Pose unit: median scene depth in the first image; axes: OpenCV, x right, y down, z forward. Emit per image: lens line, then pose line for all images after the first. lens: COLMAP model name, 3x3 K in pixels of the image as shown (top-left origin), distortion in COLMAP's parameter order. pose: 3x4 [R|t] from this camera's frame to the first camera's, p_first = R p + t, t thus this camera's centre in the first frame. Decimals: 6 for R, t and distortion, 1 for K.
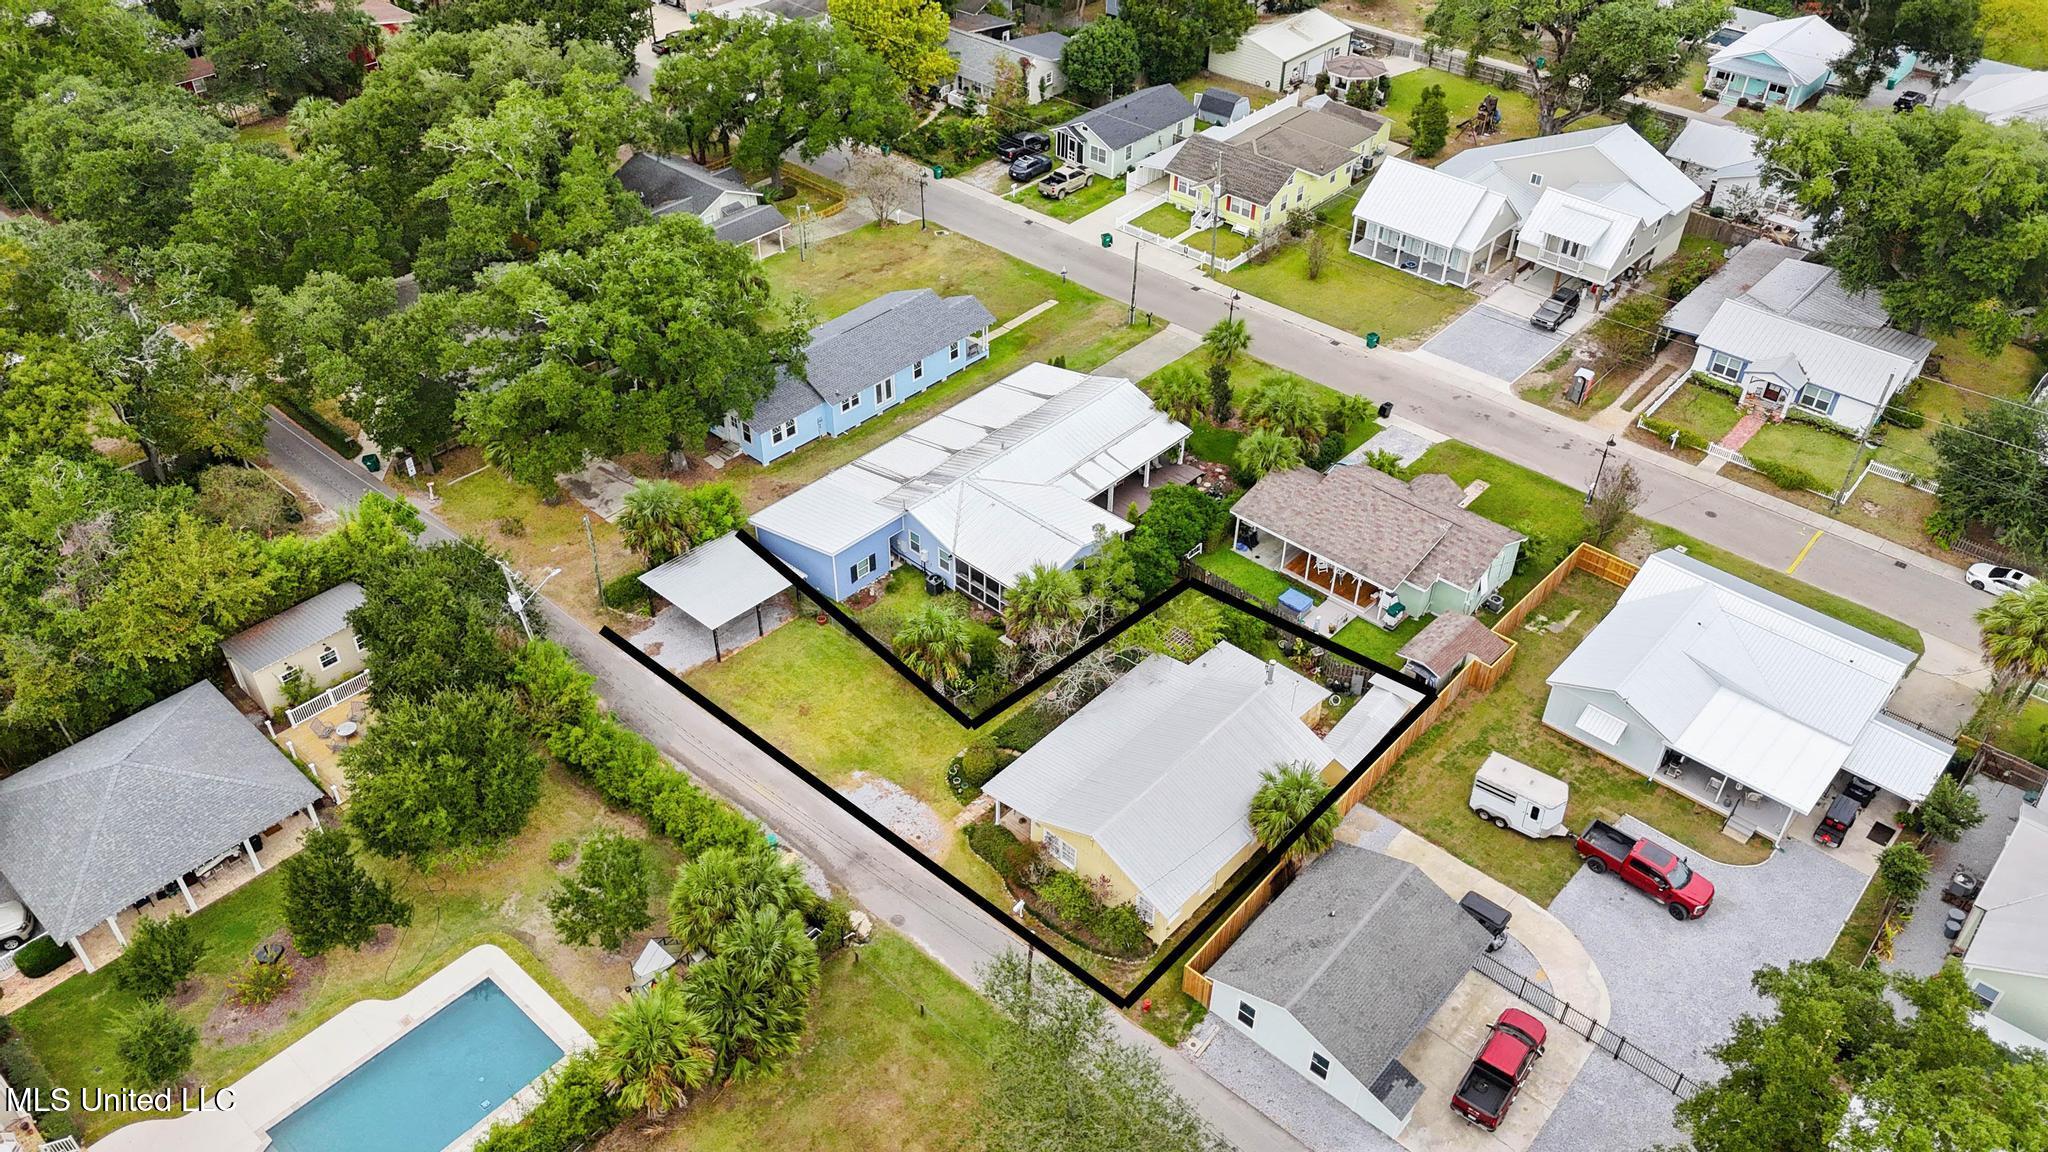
lens RADIAL K [[1482.3, 0, 1005.1], [0, 1482.3, 585.3], [0, 0, 1]] dist [0.059301, -0.057702]
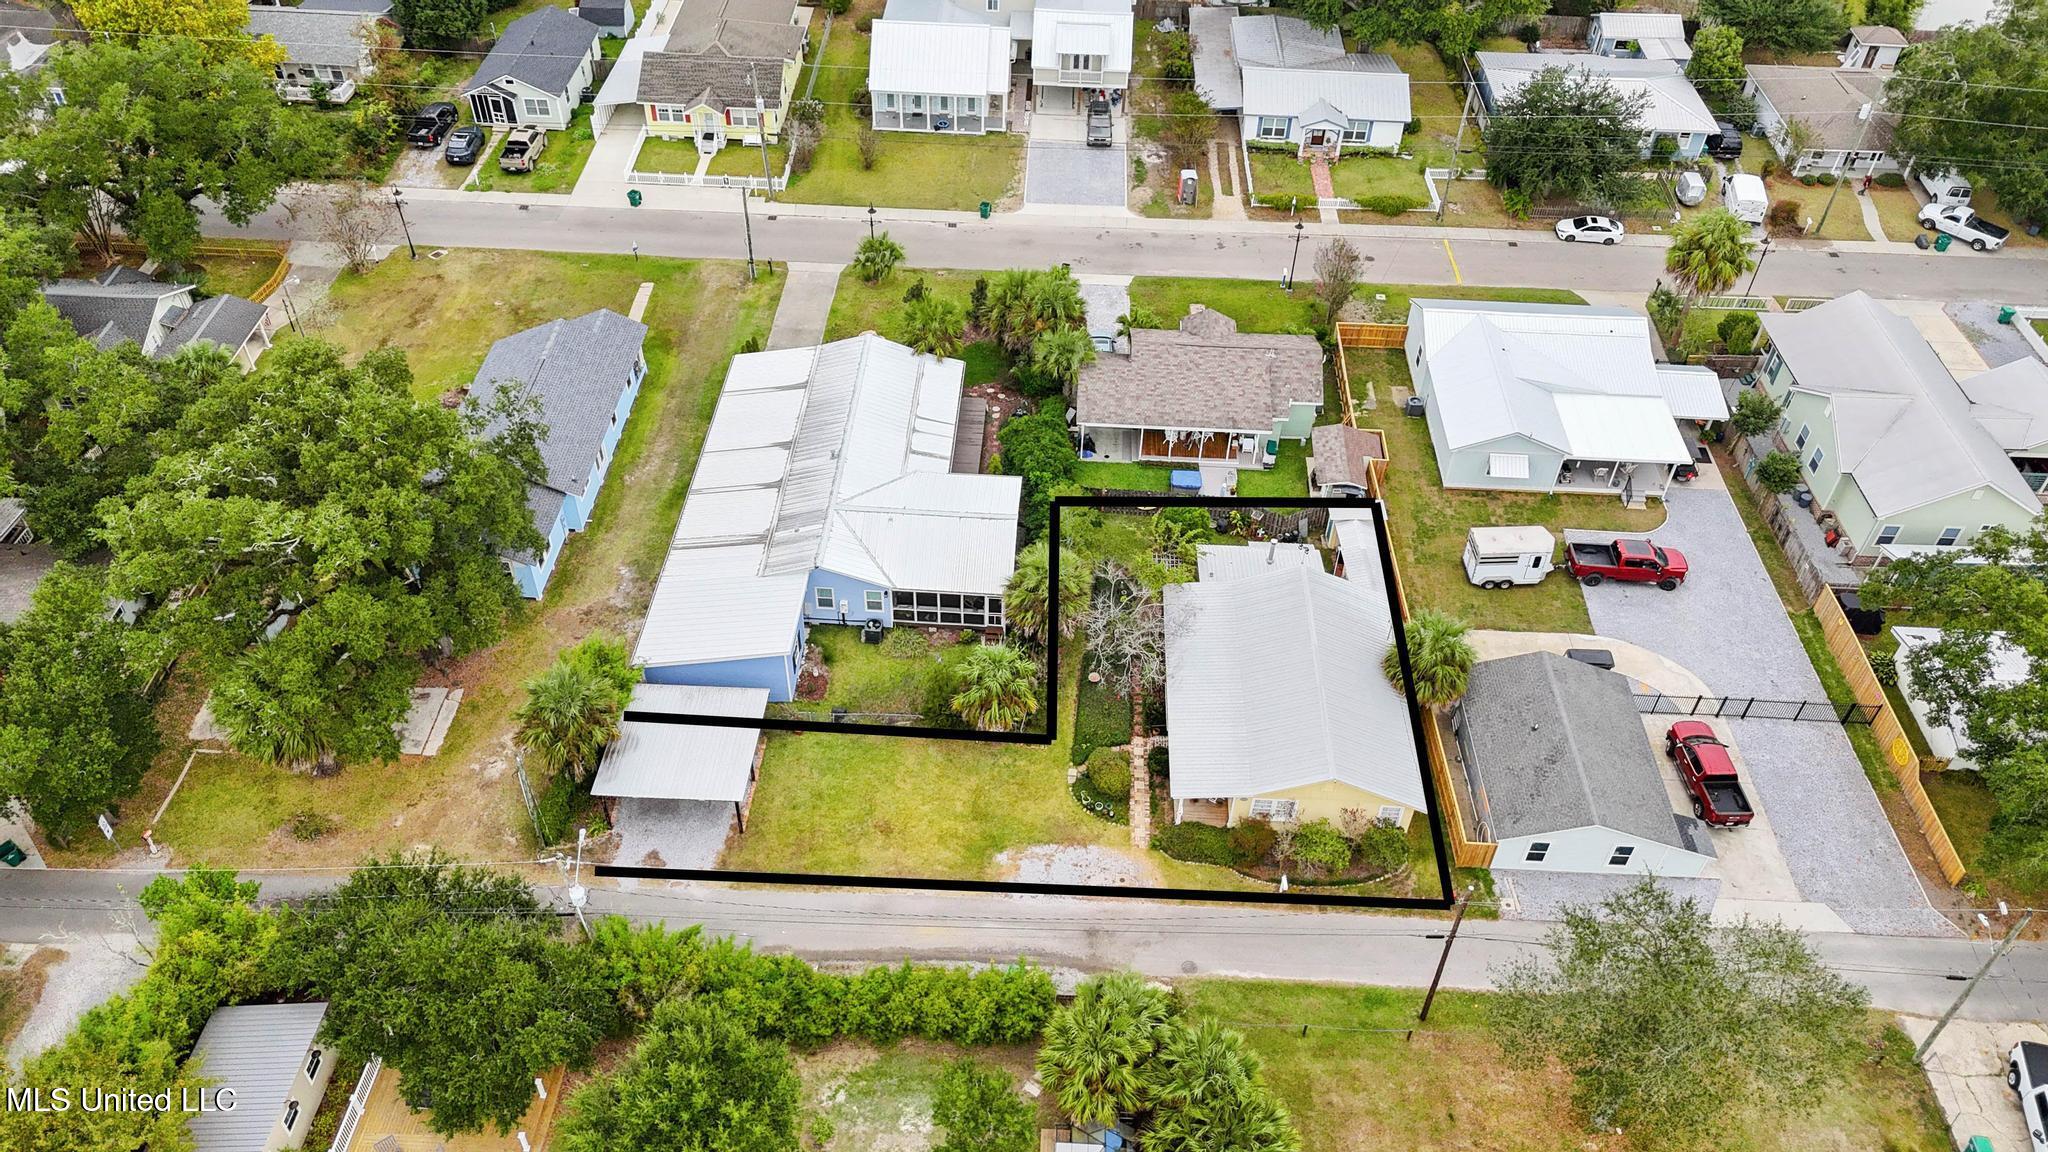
lens RADIAL K [[1489.8, 0, 1037.2], [0, 1489.8, 599.2], [0, 0, 1]] dist [0.066591, -0.054805]
pose [[0.768702, -0.440157, 0.464069, -0.326314], [0.392343, 0.897506, 0.201368, -0.136684], [-0.505138, 0.027282, 0.862607, 0.177522]]
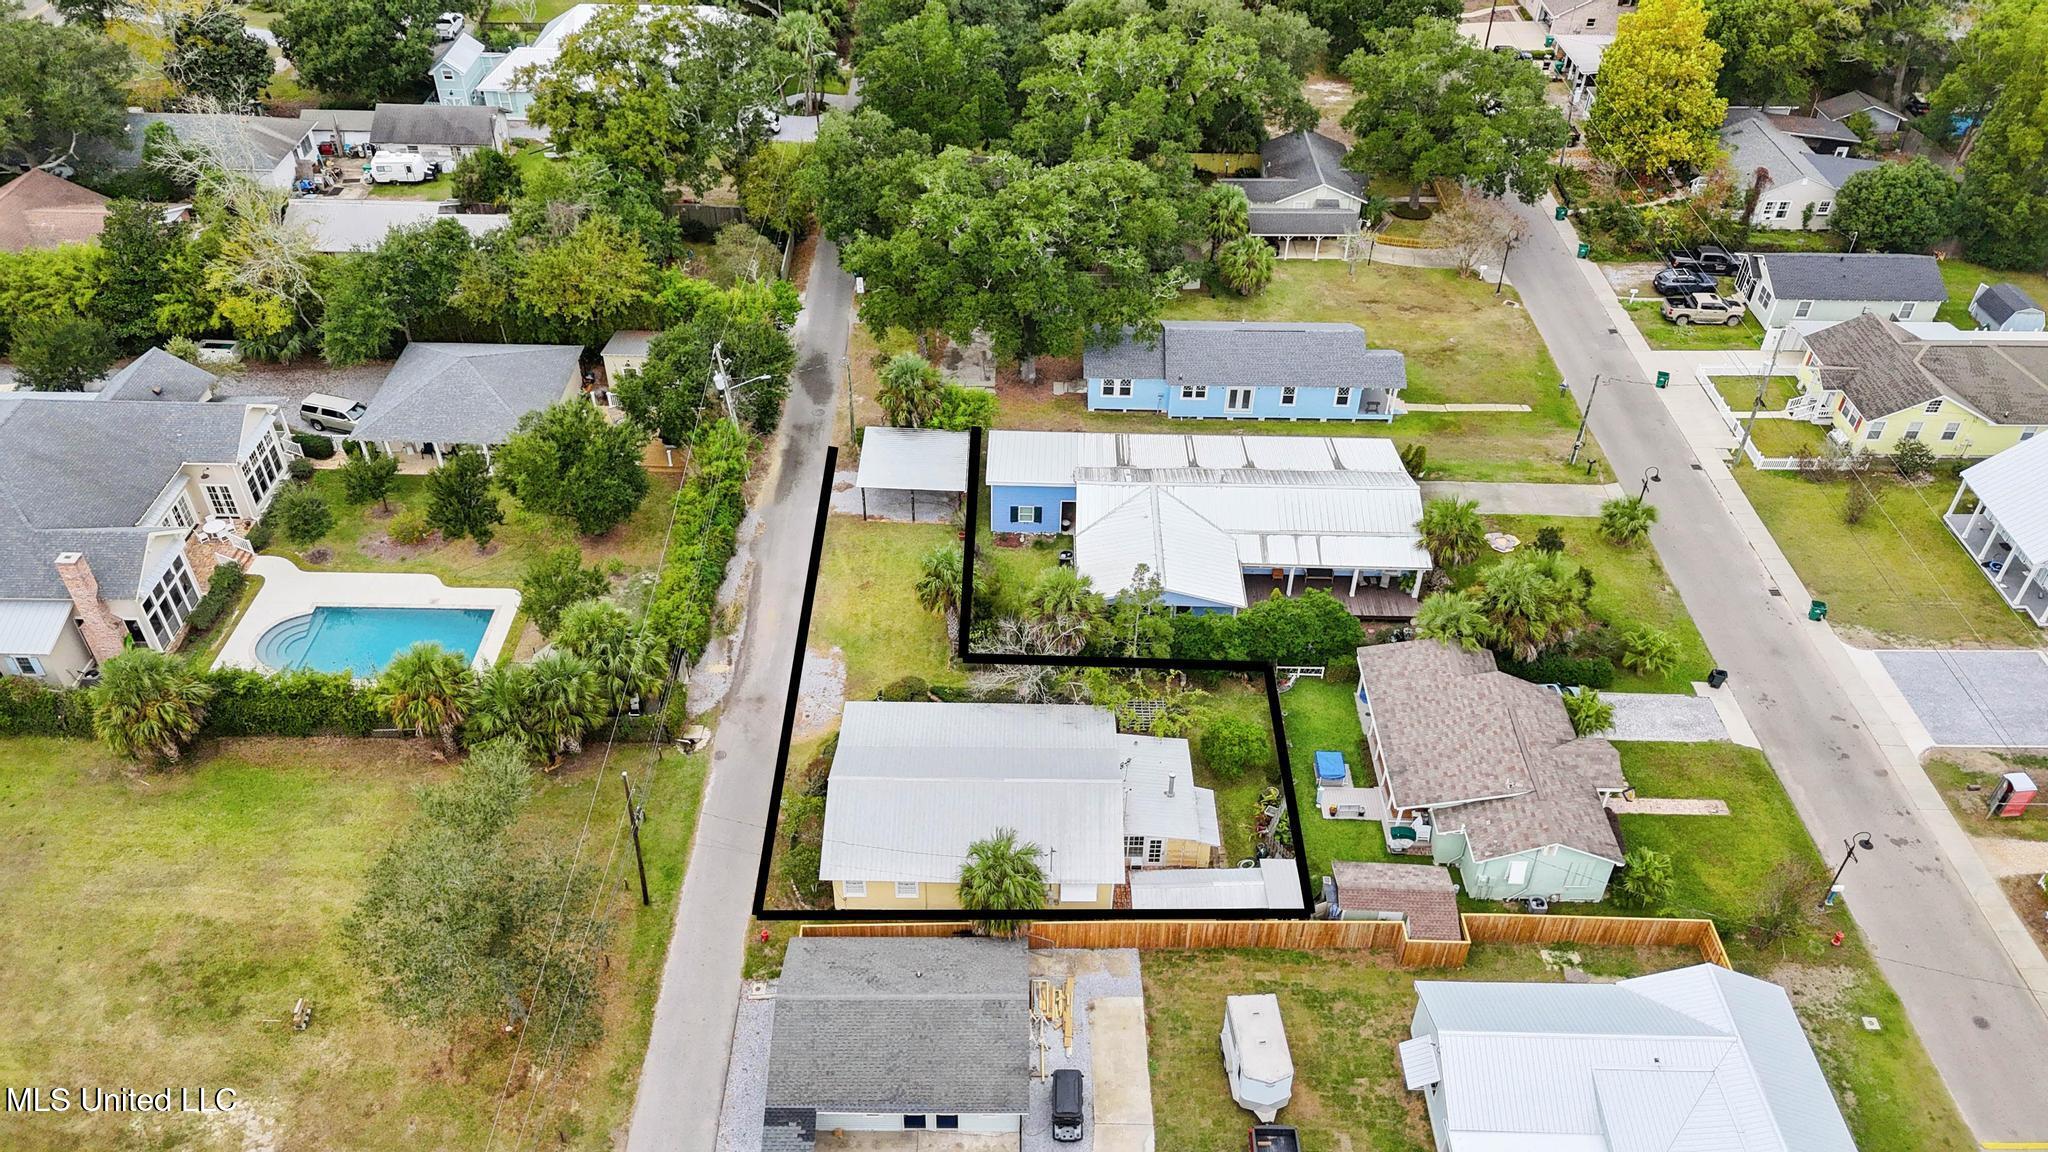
lens RADIAL K [[1450.4, 0, 1038.5], [0, 1450.4, 581.1], [0, 0, 1]] dist [0.069124, -0.084003]
pose [[0.678968, 0.476417, -0.558596, 0.447494], [-0.471938, 0.866053, 0.165006, -0.127402], [0.562385, 0.151589, 0.812862, 0.156362]]
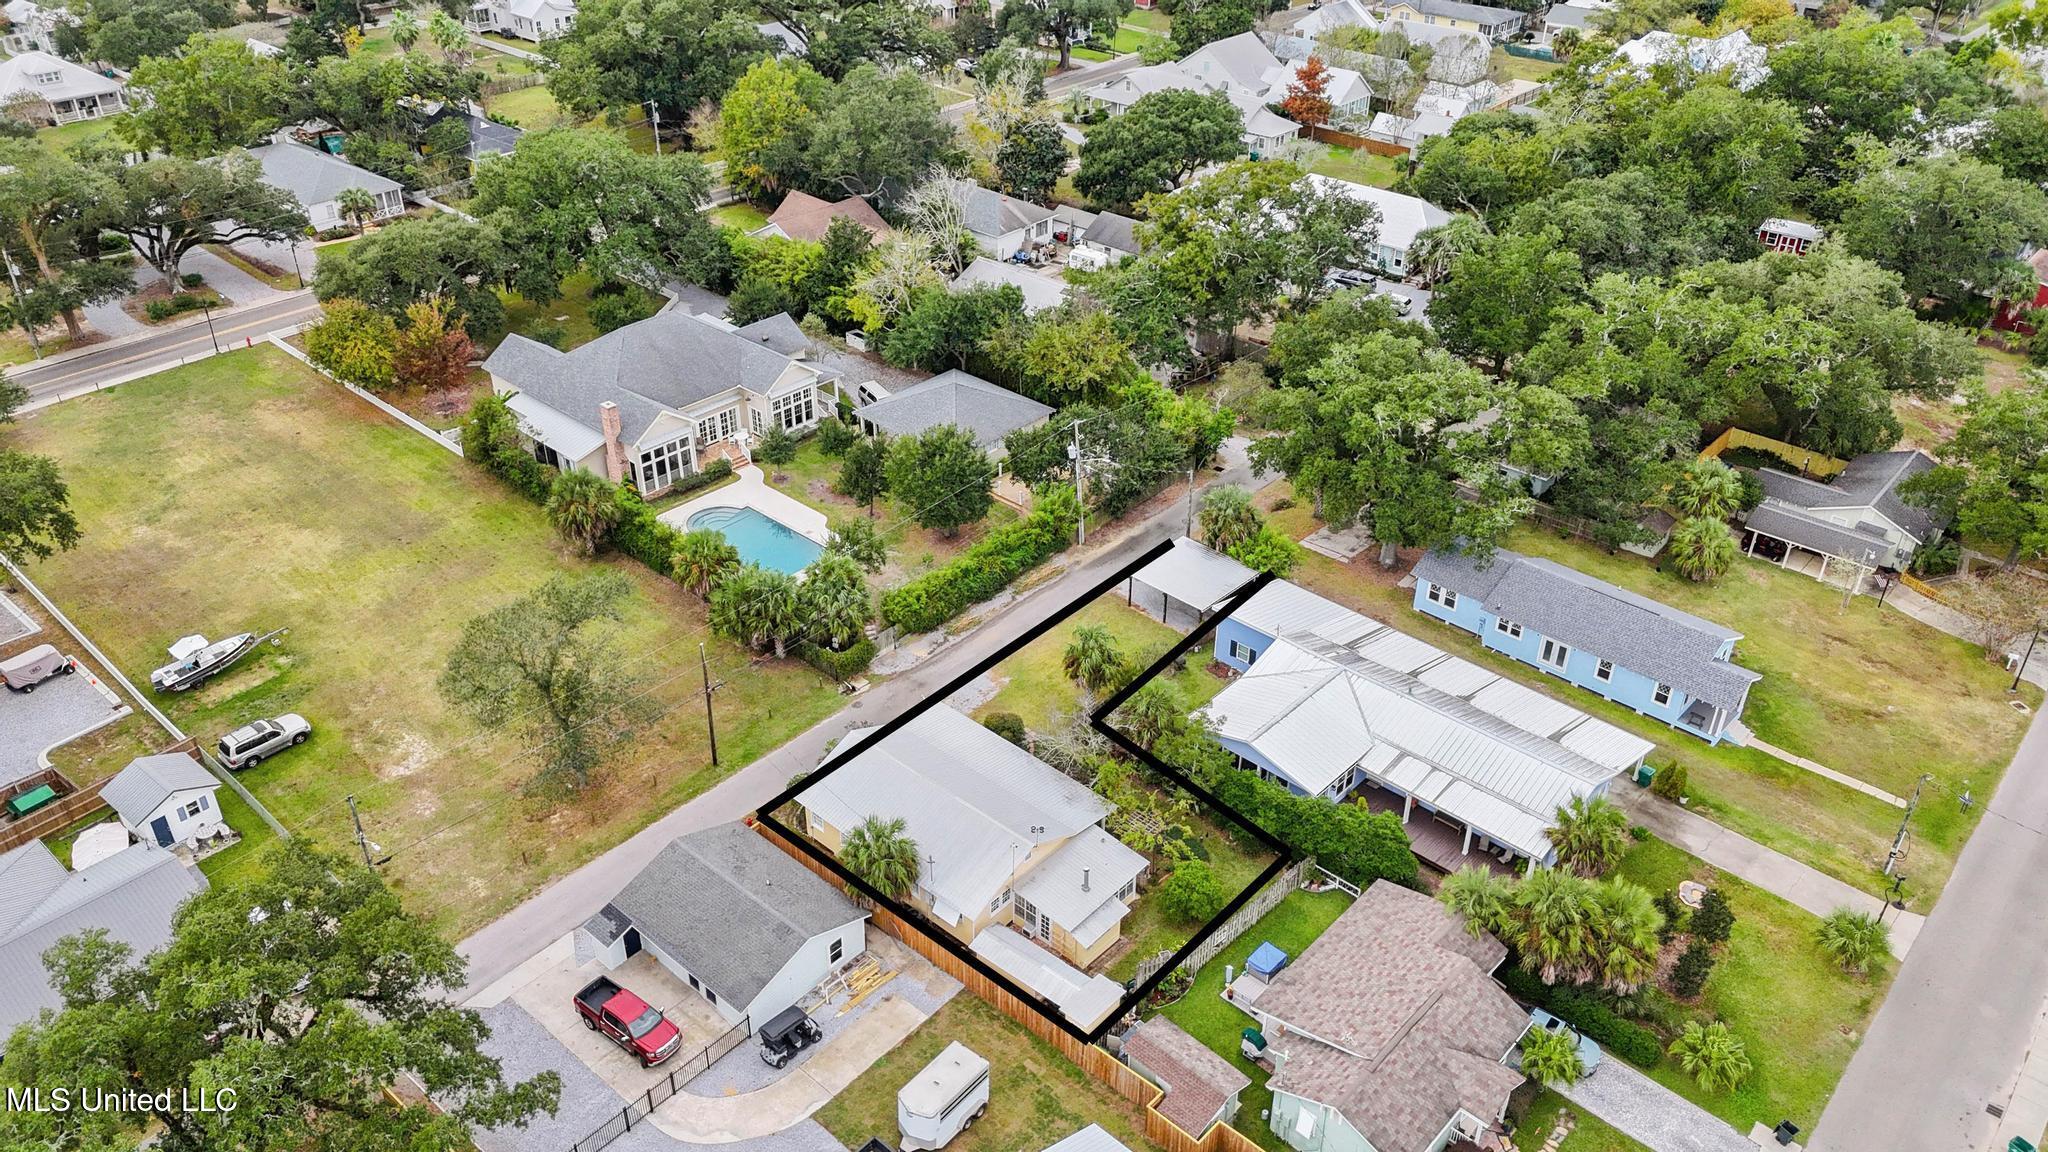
lens RADIAL K [[1499.5, 0, 1067.9], [0, 1499.5, 577.1], [0, 0, 1]] dist [0.007368, 0.000676]
pose [[0.018588, 0.523869, -0.851596, 0.712978], [-0.633702, 0.664986, 0.395242, -0.354213], [0.773354, 0.532311, 0.344337, 0.435748]]
